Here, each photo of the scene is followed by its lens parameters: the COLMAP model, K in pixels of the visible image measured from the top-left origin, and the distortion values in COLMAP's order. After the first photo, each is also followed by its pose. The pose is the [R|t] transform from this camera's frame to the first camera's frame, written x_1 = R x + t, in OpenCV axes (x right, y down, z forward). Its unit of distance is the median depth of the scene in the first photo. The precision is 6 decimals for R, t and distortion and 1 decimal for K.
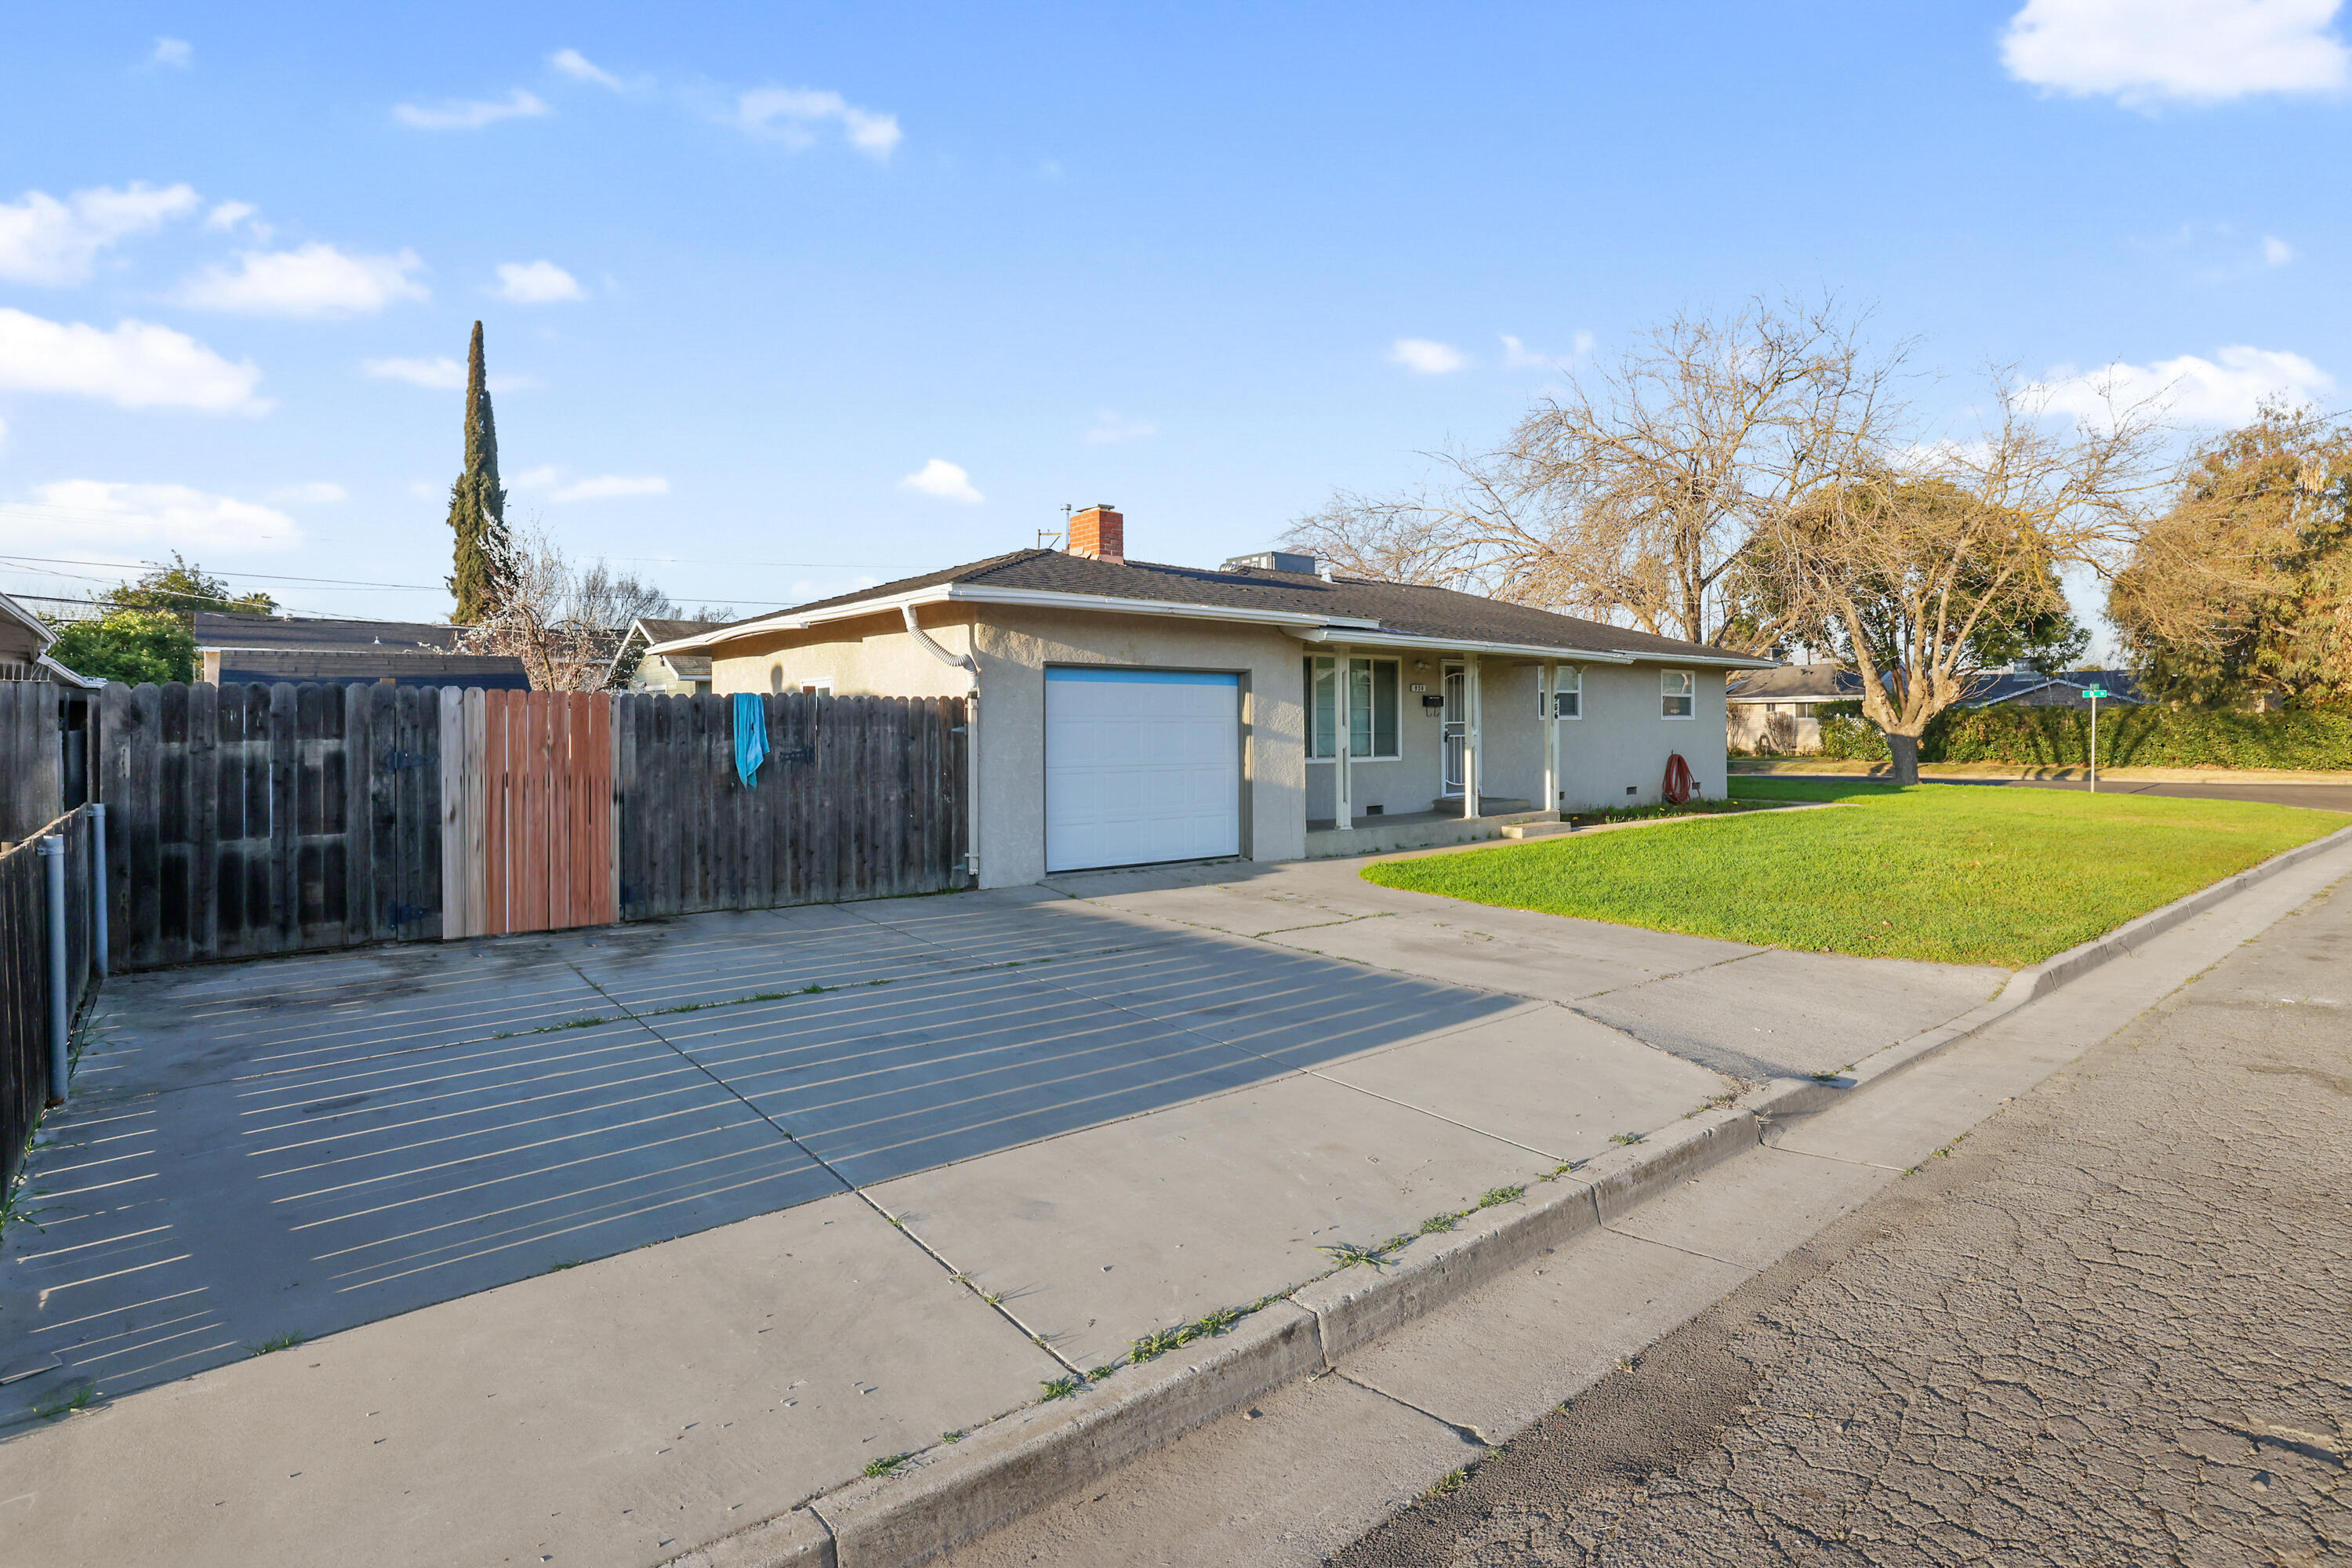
lens RADIAL K [[1189.0, 0, 1167.6], [0, 1189.0, 733.0], [0, 0, 1]] dist [-0.012826, 0.001045]
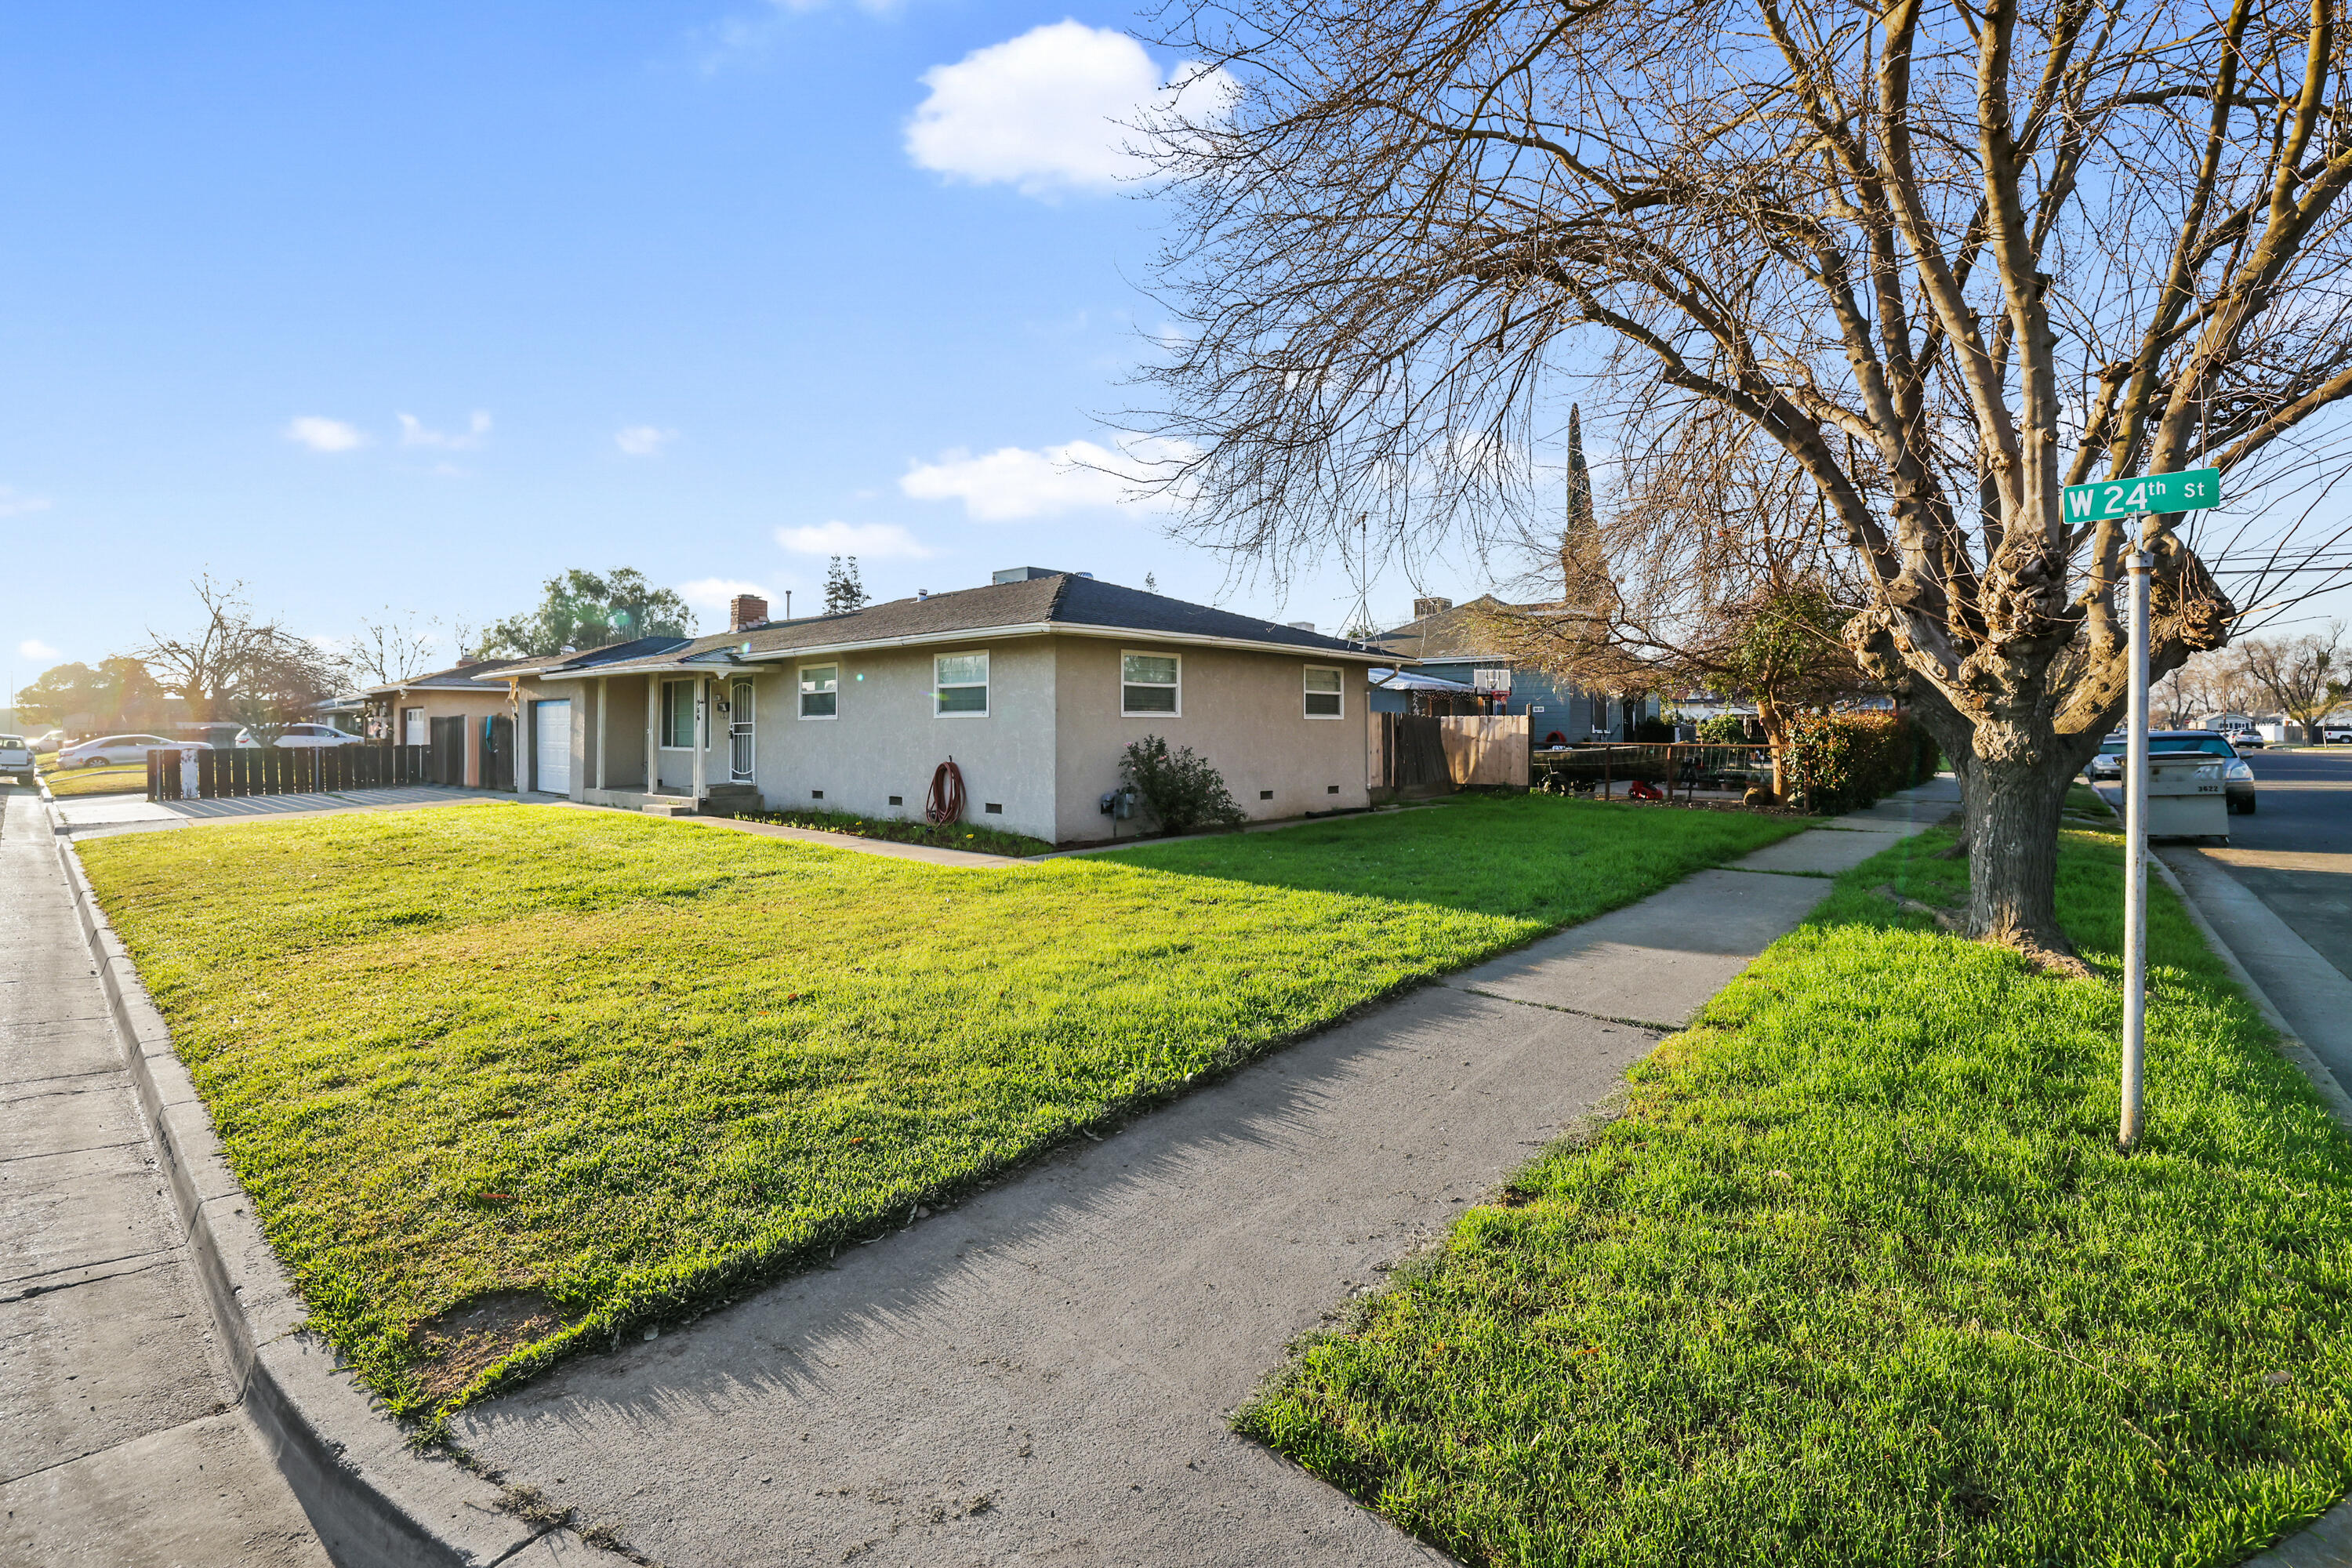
lens RADIAL K [[1028.6, 0, 1175.0], [0, 1028.6, 723.7], [0, 0, 1]] dist [-0.017033, 0.000829]
pose [[0.140385, -0.002375, -0.990094, 1.762710], [-0.003385, 0.999990, -0.002879, -0.009019], [0.990091, 0.003756, 0.140376, 1.672134]]
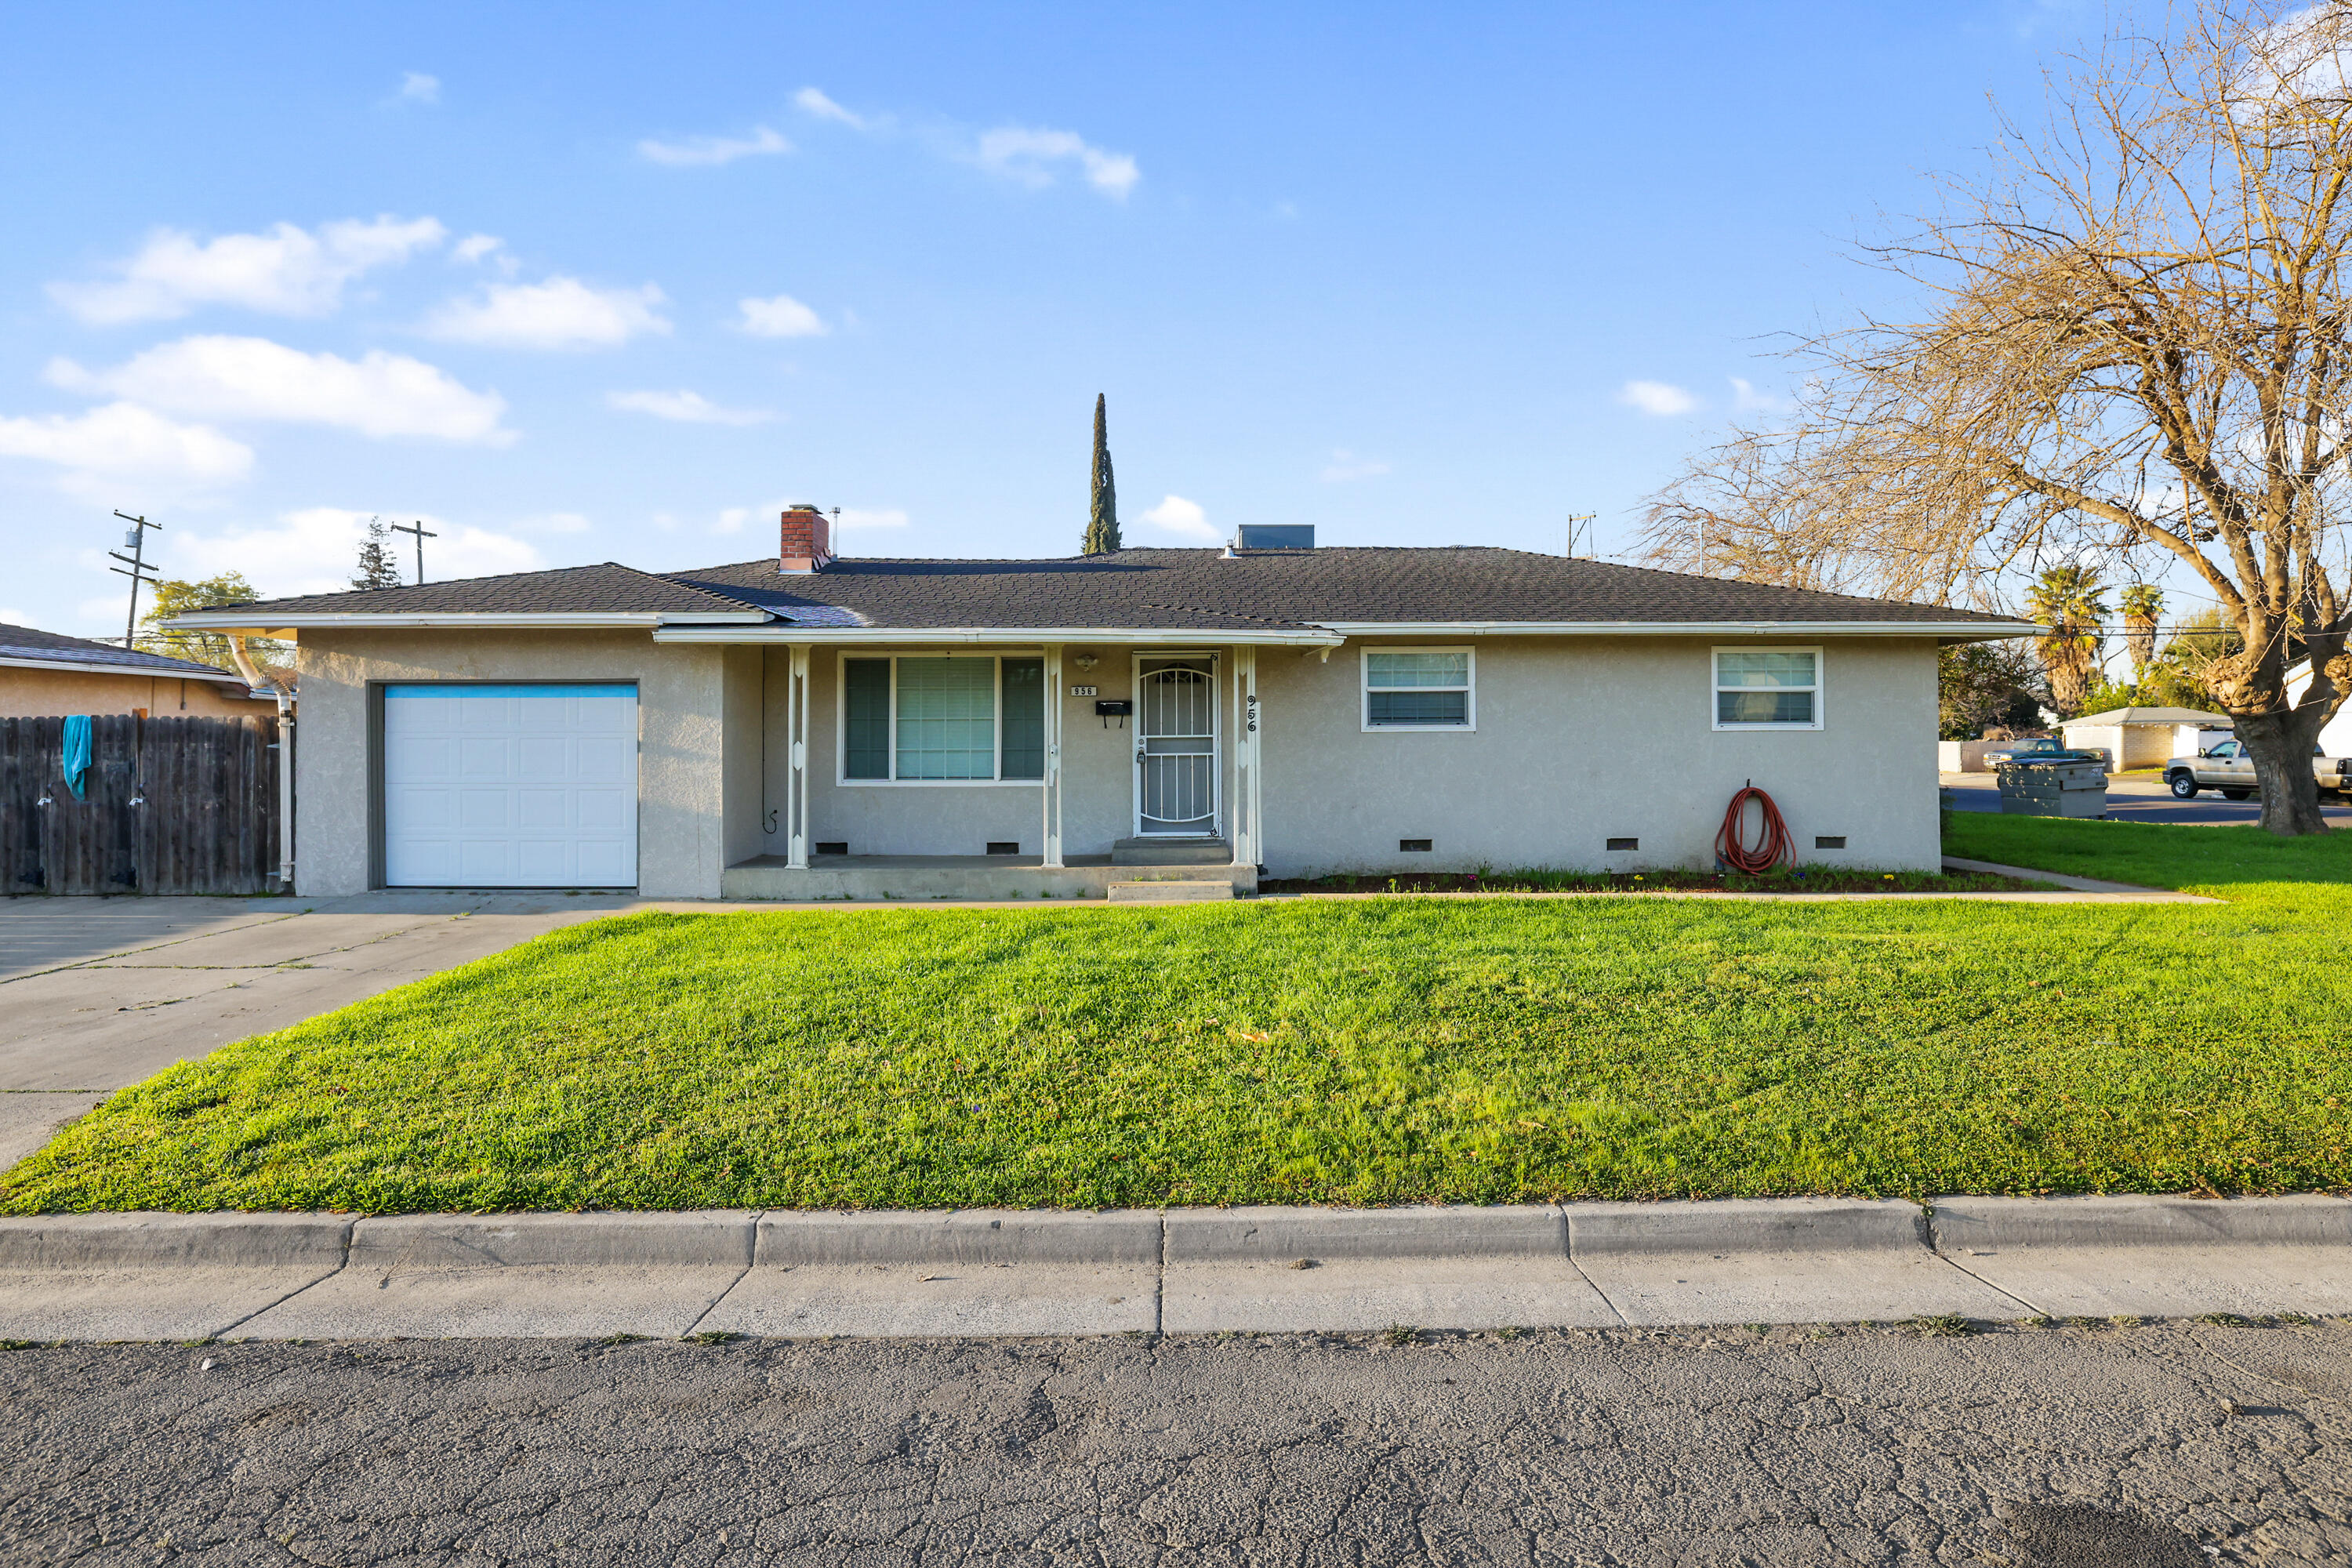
lens RADIAL K [[1189.0, 0, 1167.6], [0, 1189.0, 733.0], [0, 0, 1]] dist [-0.012826, 0.001045]
pose [[0.771861, 0.001039, -0.635791, 0.924209], [-0.003187, 0.999992, -0.002234, -0.012146], [0.635784, 0.003750, 0.771858, 0.561021]]
